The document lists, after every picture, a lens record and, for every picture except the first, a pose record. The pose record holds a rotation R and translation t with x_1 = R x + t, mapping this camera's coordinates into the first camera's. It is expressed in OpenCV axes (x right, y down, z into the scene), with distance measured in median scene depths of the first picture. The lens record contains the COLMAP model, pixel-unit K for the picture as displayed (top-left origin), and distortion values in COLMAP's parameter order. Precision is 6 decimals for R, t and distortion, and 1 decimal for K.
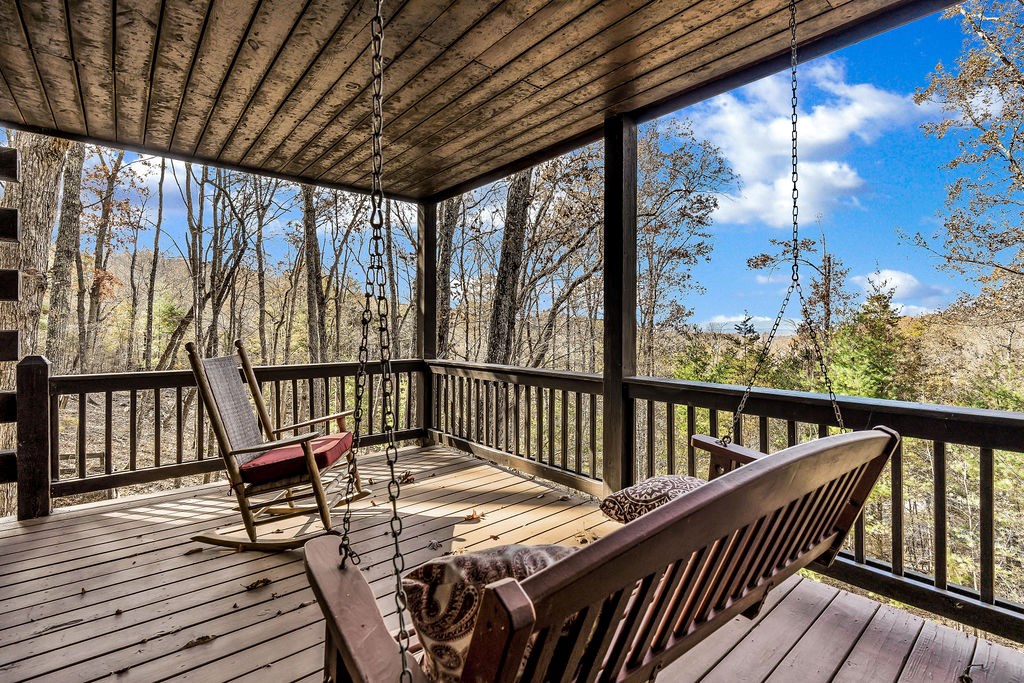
lens RADIAL K [[469.6, 0, 515.2], [0, 469.6, 324.4], [0, 0, 1]] dist [0.000945, 0.000629]
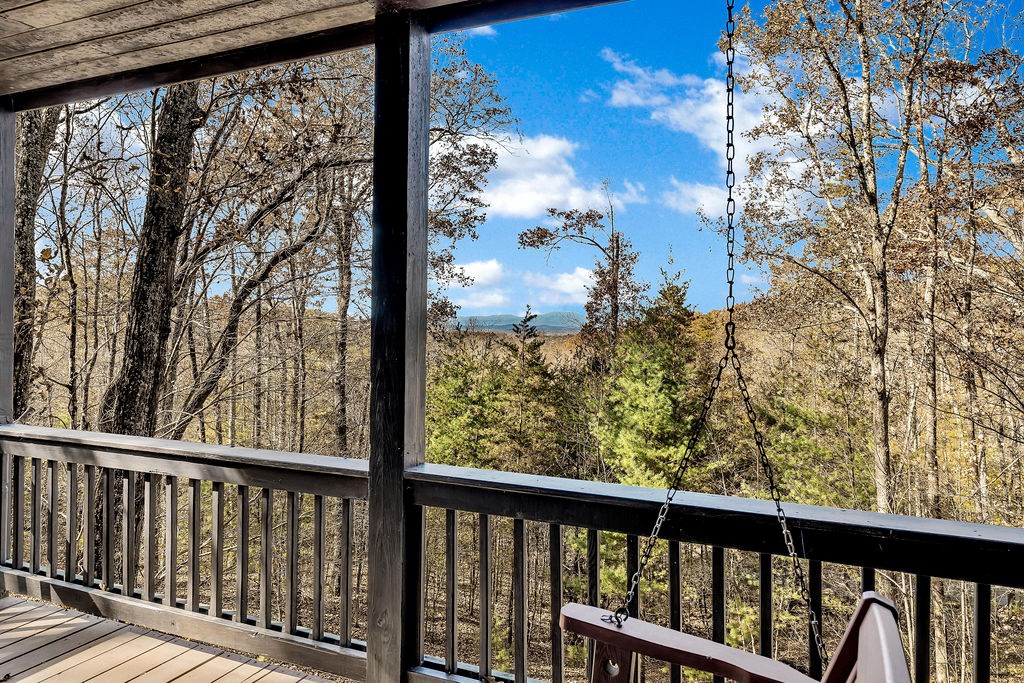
lens RADIAL K [[732.0, 0, 510.6], [0, 732.0, 328.9], [0, 0, 1]] dist [-0.055781, 0.058878]
pose [[0.903448, 0.006150, 0.428655, -0.023412], [-0.008122, 0.999963, 0.002773, -0.042143], [-0.428622, -0.005987, 0.903464, 0.095157]]
